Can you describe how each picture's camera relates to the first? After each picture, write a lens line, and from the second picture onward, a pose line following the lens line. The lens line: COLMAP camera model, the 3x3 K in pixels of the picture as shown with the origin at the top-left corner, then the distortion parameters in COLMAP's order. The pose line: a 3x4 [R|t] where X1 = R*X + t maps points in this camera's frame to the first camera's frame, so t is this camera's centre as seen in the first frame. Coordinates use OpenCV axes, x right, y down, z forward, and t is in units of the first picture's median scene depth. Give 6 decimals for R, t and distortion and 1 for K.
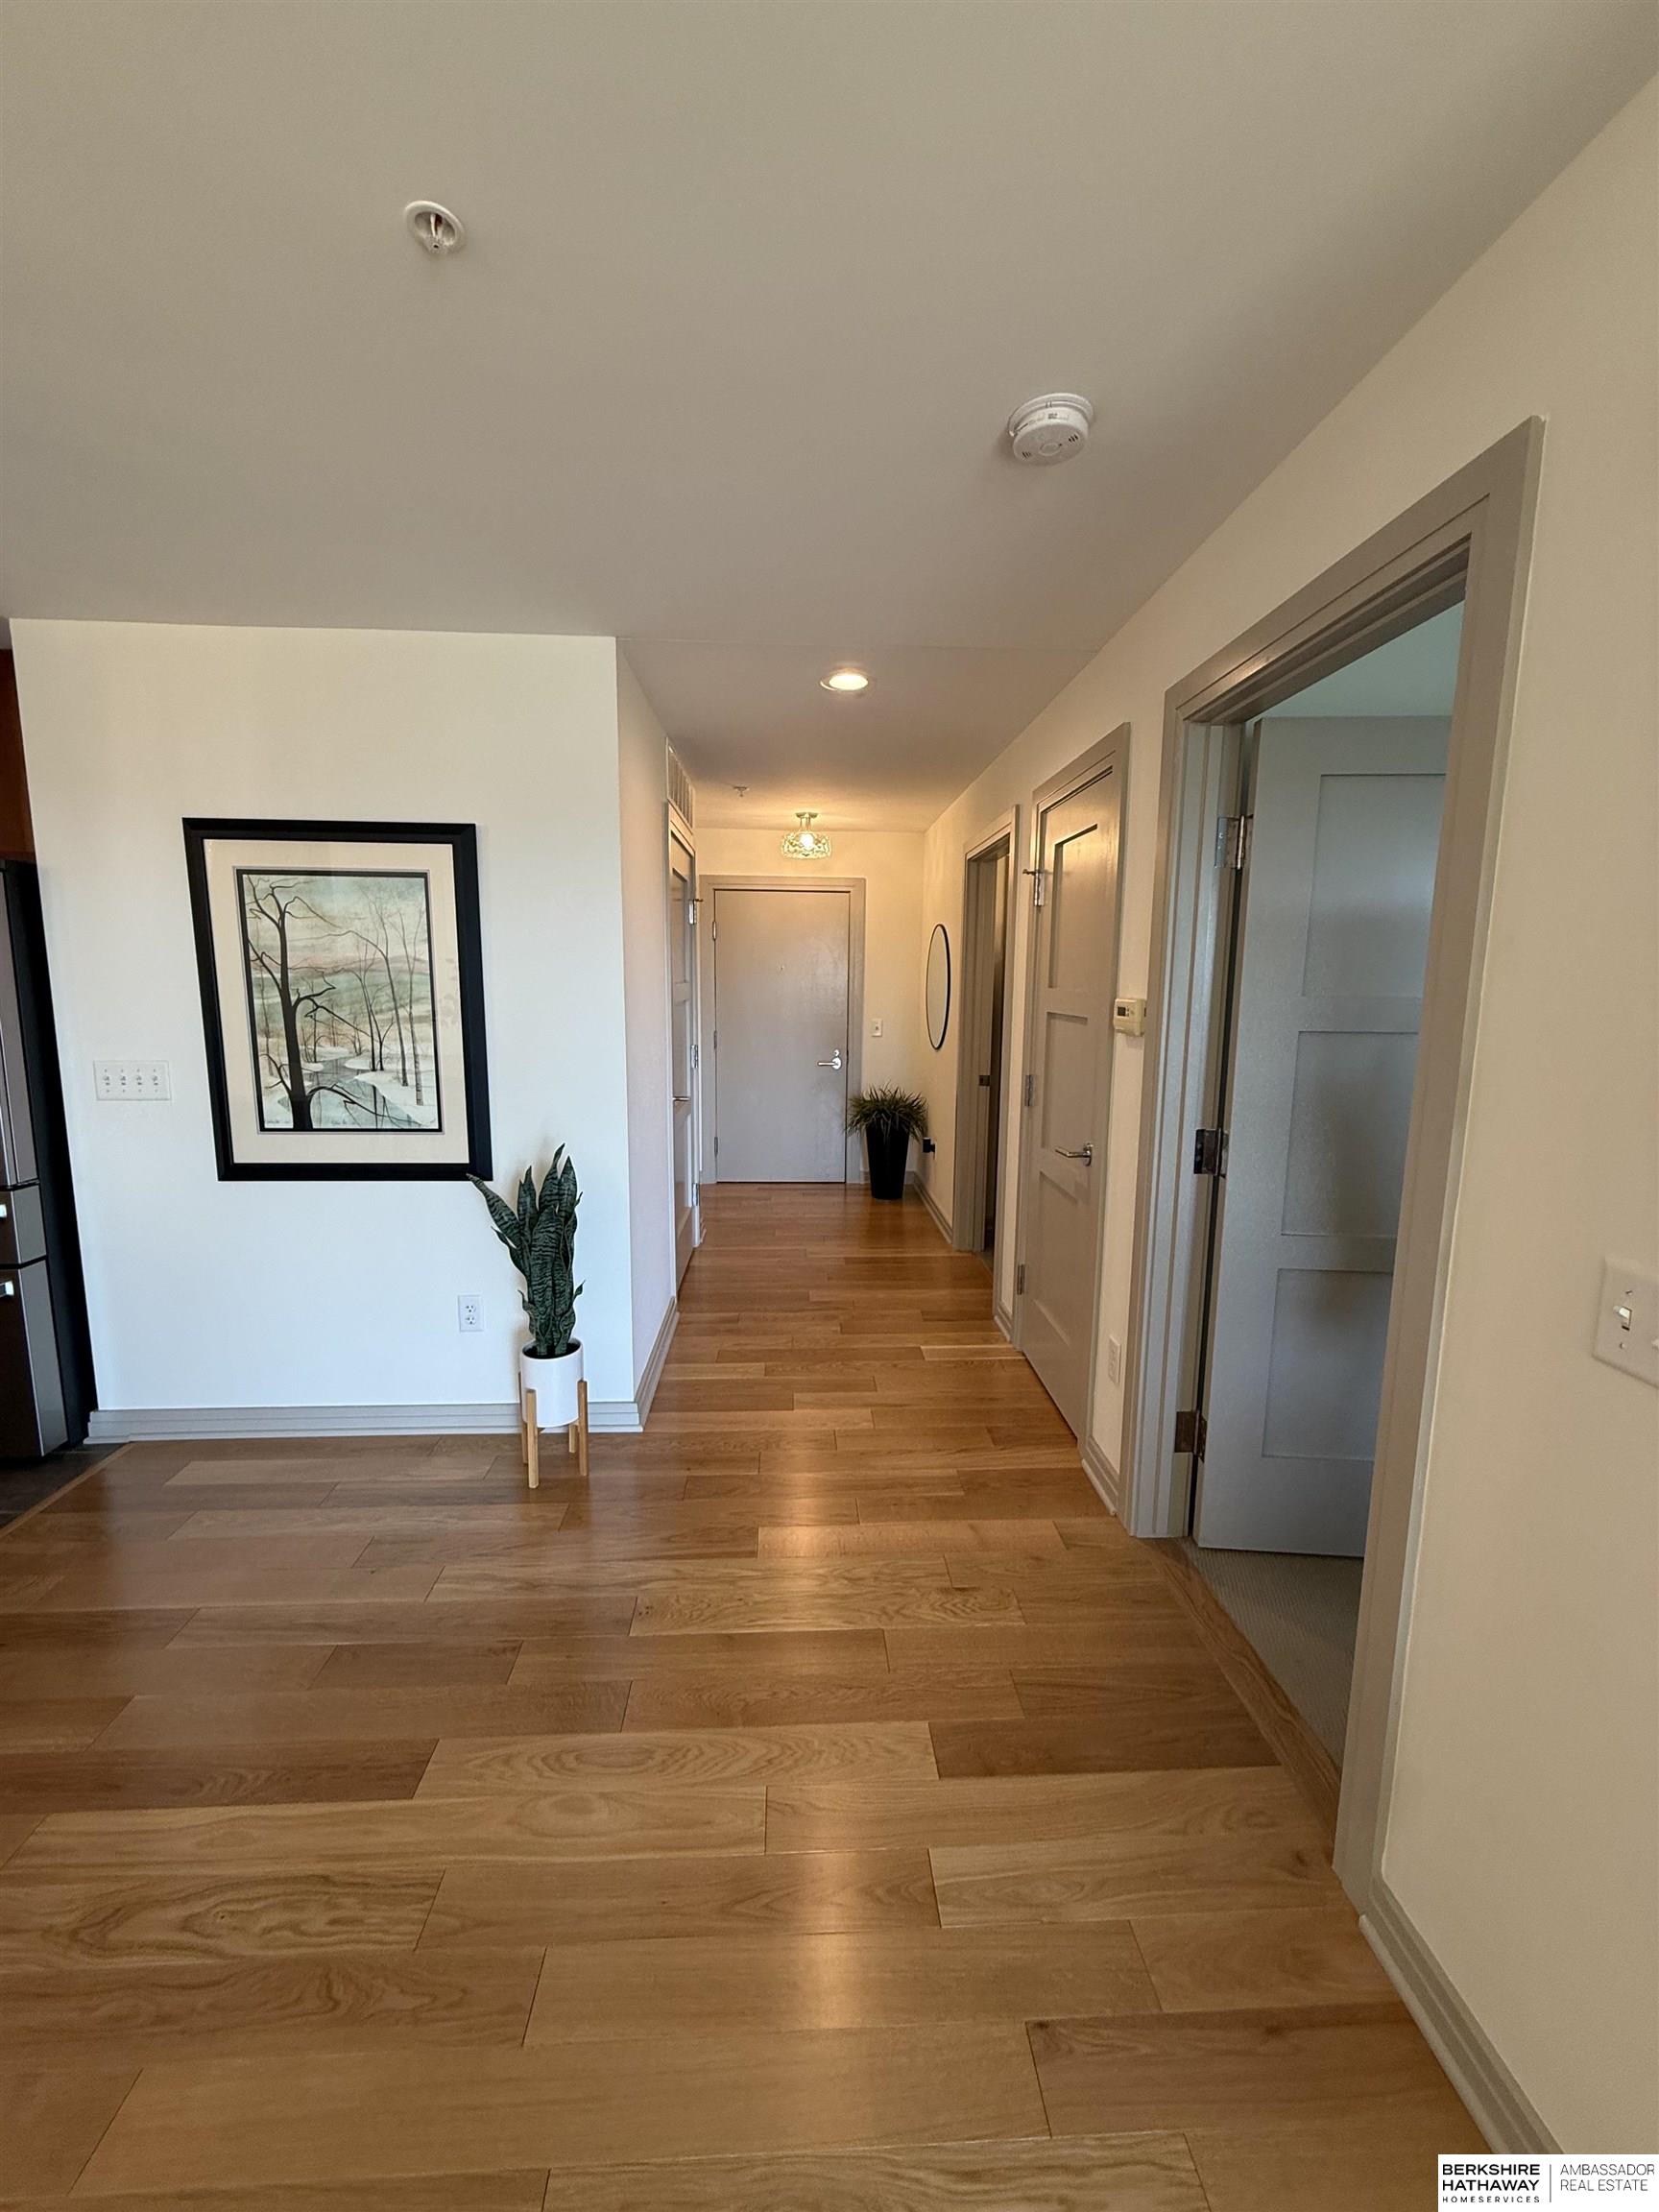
lens RADIAL K [[882.1, 0, 828.7], [0, 882.1, 1099.6], [0, 0, 1]] dist [0.000121, 0.000325]
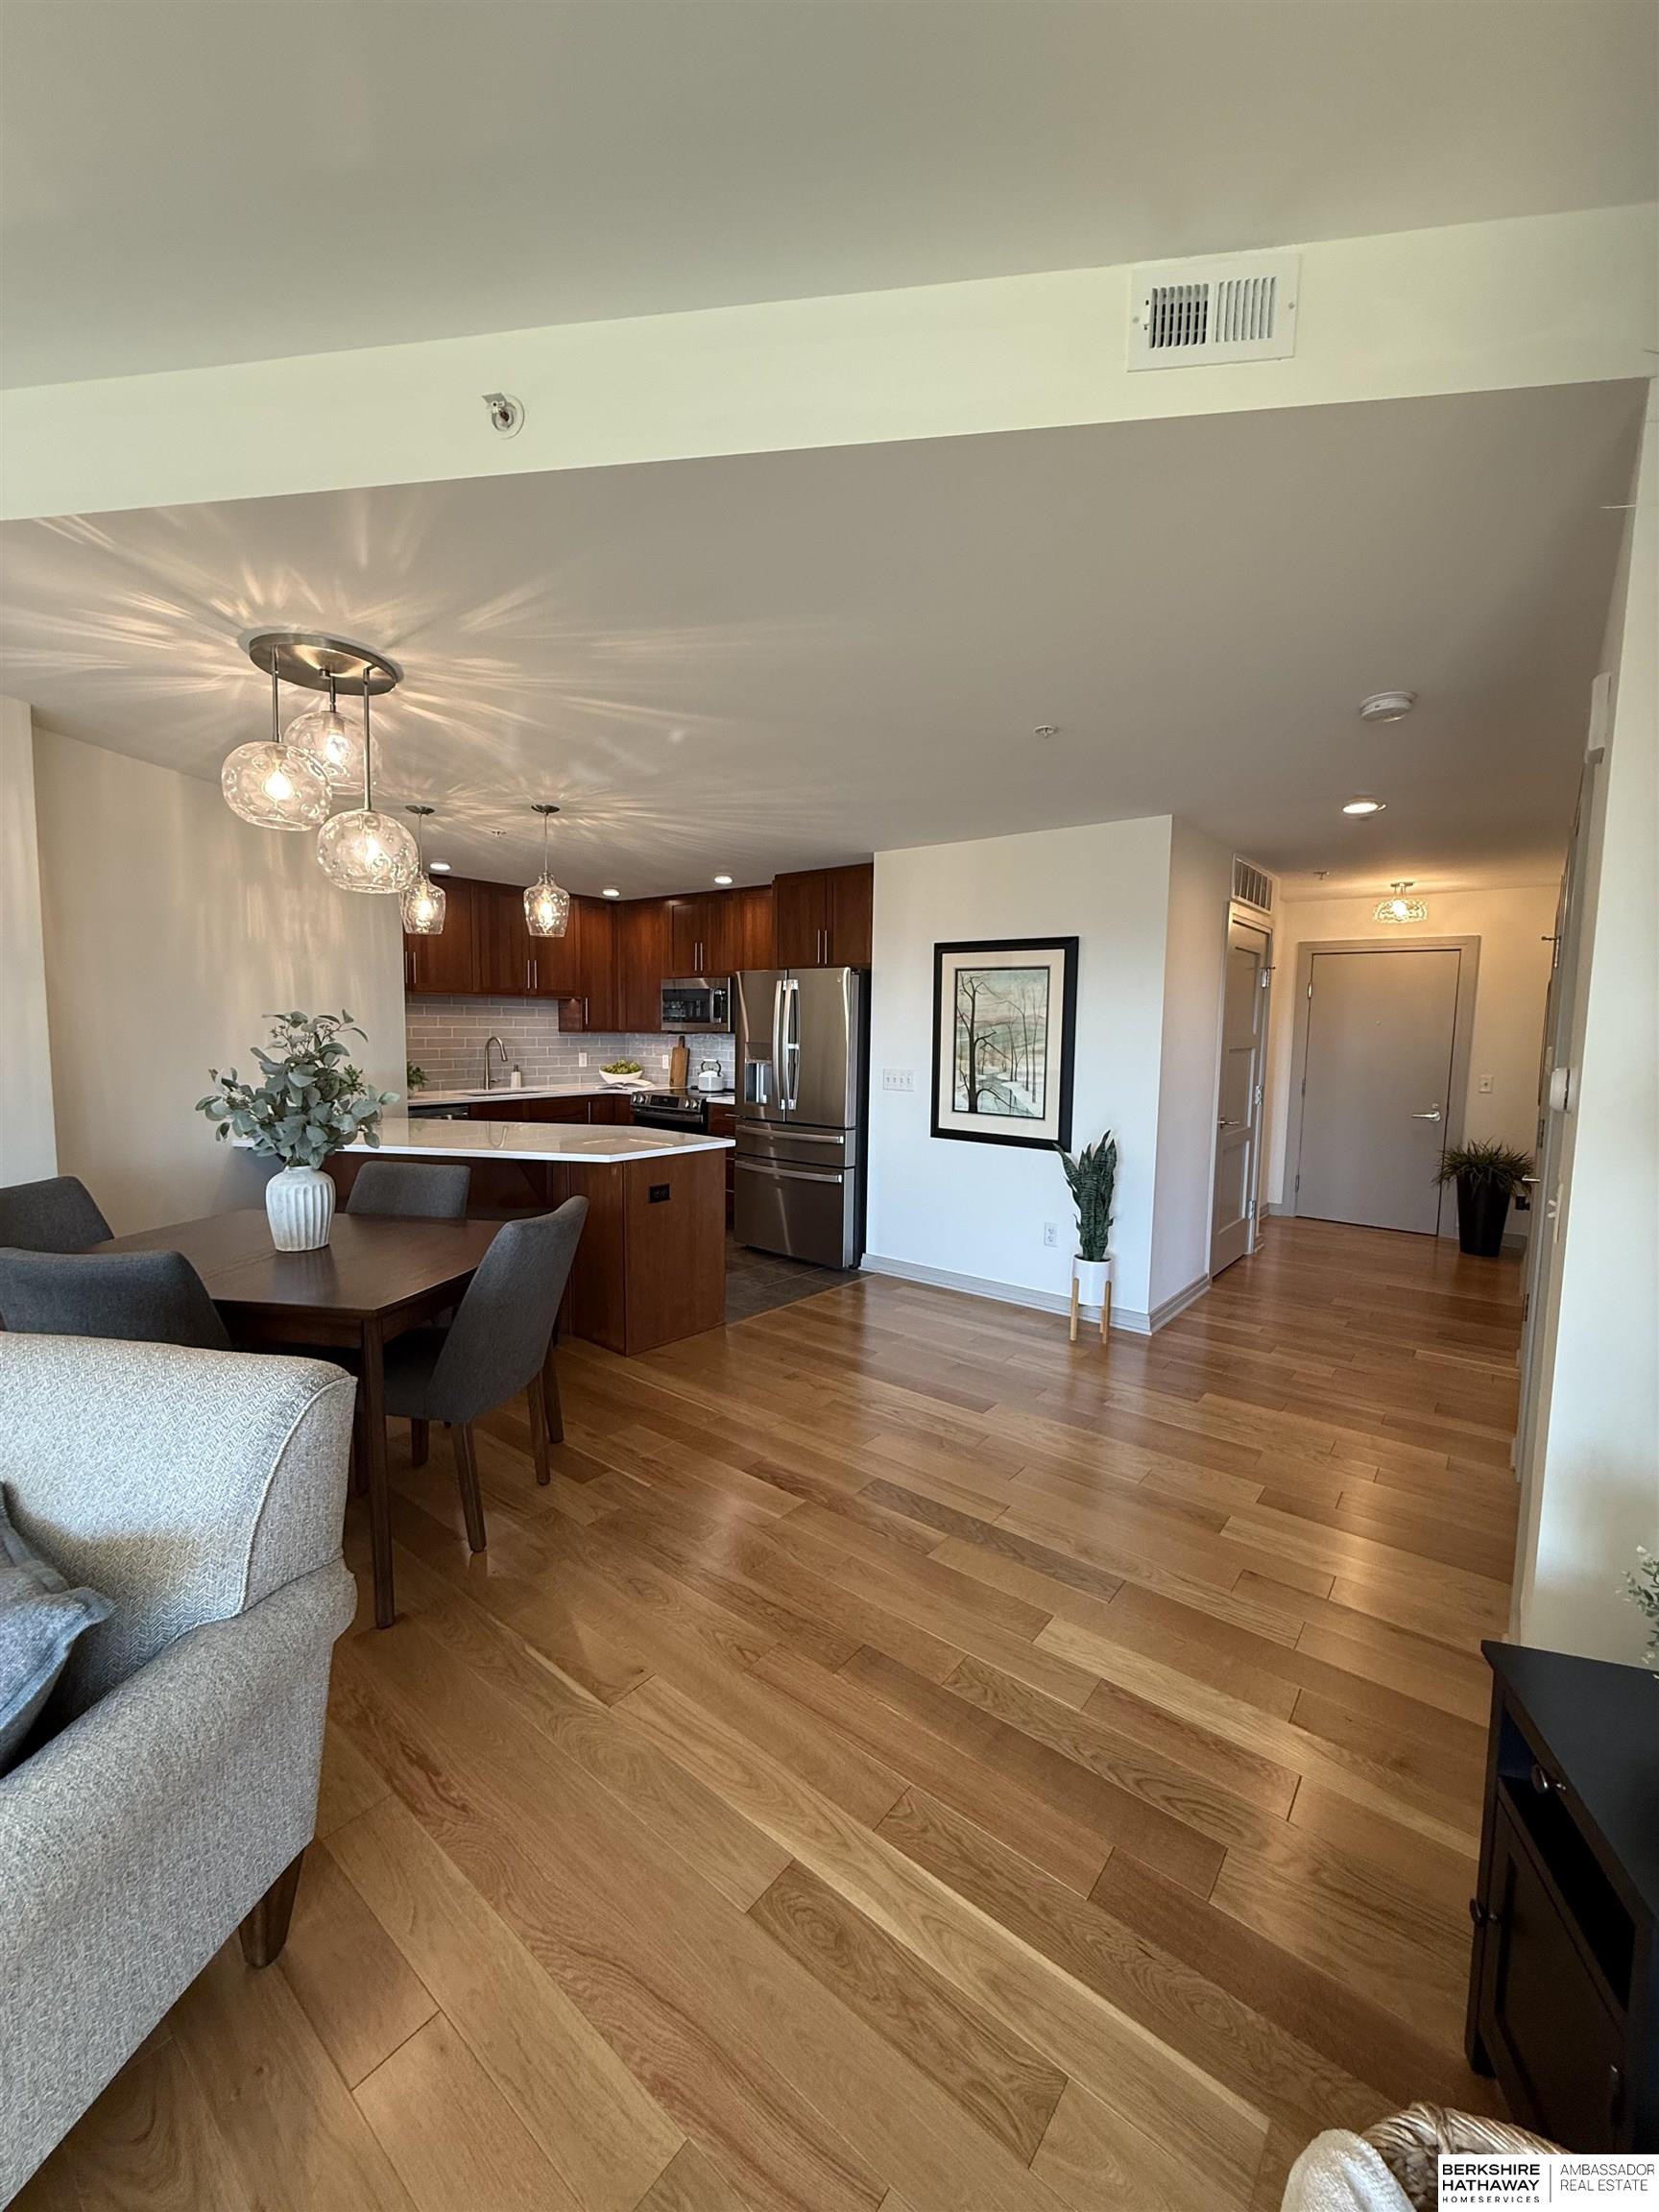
lens RADIAL K [[882.1, 0, 828.7], [0, 882.1, 1099.6], [0, 0, 1]] dist [0.000121, 0.000325]
pose [[0.750826, 0.060814, -0.657695, 0.352819], [-0.101409, 0.994560, -0.023805, 0.081039], [0.652669, 0.084569, 0.752908, -0.528496]]
